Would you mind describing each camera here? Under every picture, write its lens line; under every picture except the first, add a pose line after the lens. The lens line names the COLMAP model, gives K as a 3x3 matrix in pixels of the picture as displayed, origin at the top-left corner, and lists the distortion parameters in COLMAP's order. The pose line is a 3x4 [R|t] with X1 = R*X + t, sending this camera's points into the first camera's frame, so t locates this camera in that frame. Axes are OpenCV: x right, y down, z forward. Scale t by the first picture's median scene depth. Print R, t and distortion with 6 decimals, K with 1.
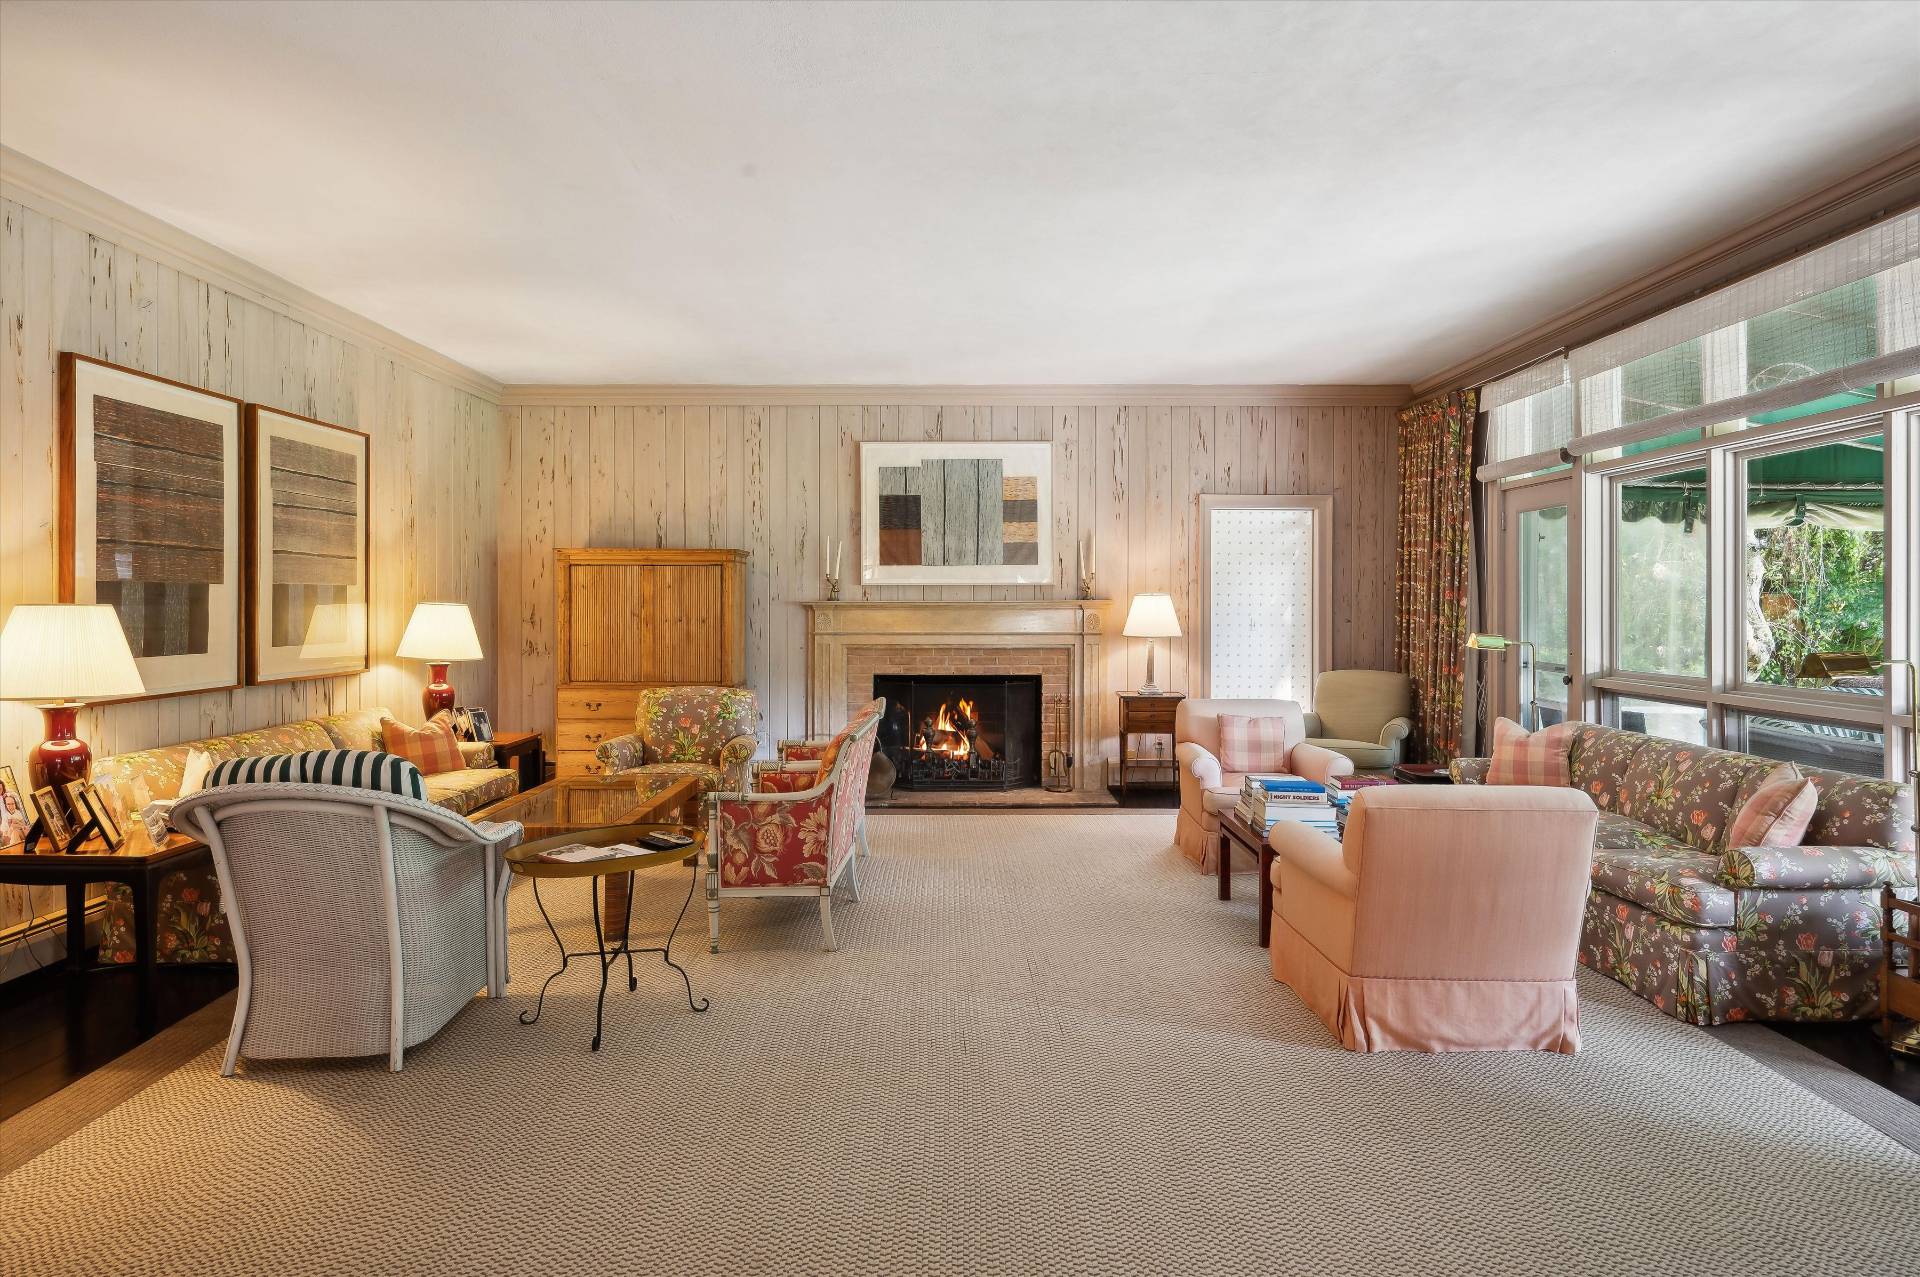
lens RADIAL K [[1026.4, 0, 955.9], [0, 1026.4, 609.2], [0, 0, 1]] dist [-0.000539, -0.000278]
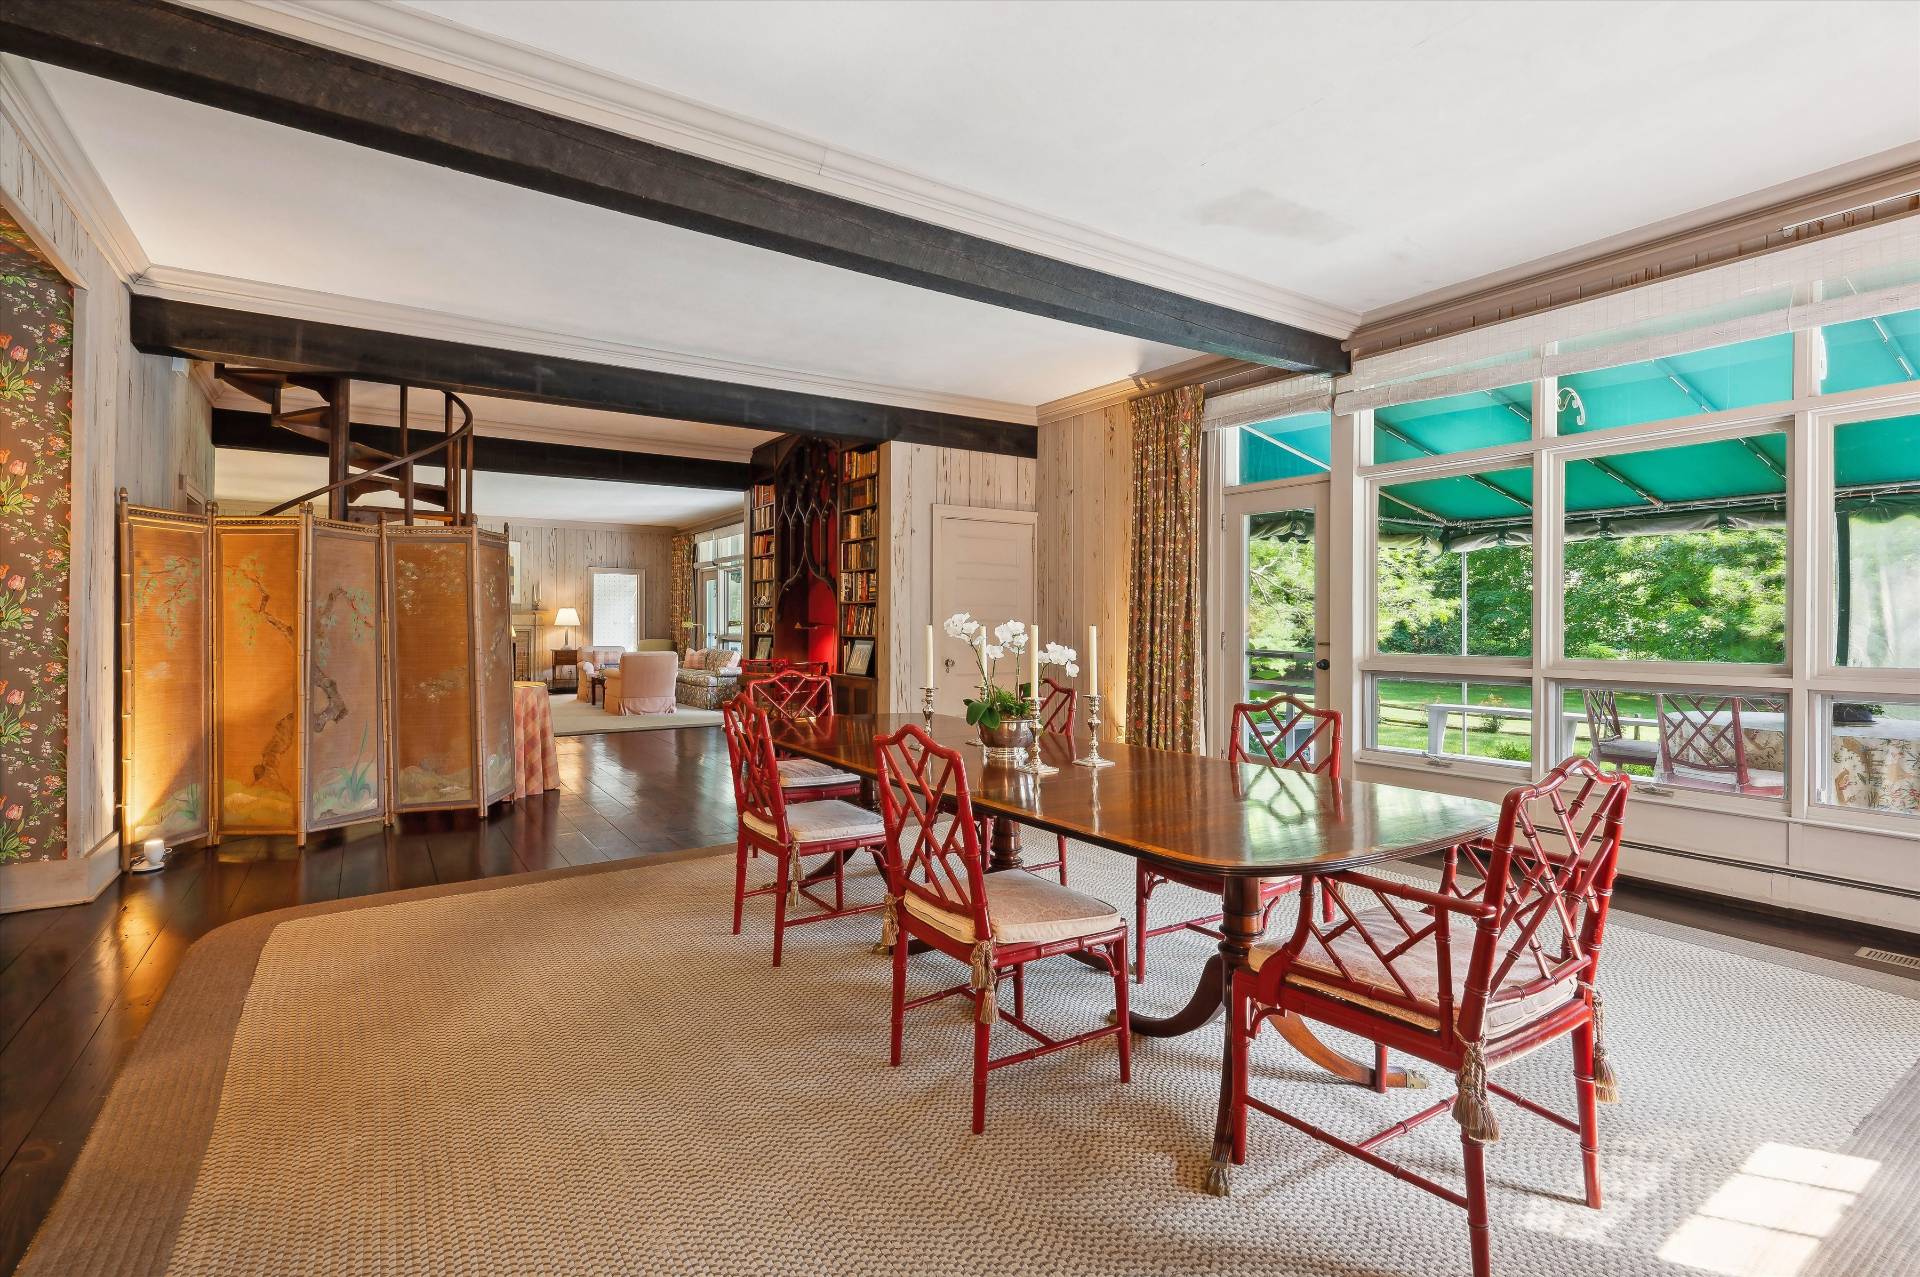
lens RADIAL K [[884.4, 0, 960.0], [0, 884.4, 638.5], [0, 0, 1]] dist [-0.000933, -0.000222]
pose [[0.818317, -0.004117, 0.574753, -0.248477], [0.000423, 0.999978, 0.006560, 0.043414], [-0.574767, -0.005126, 0.818301, -1.235504]]
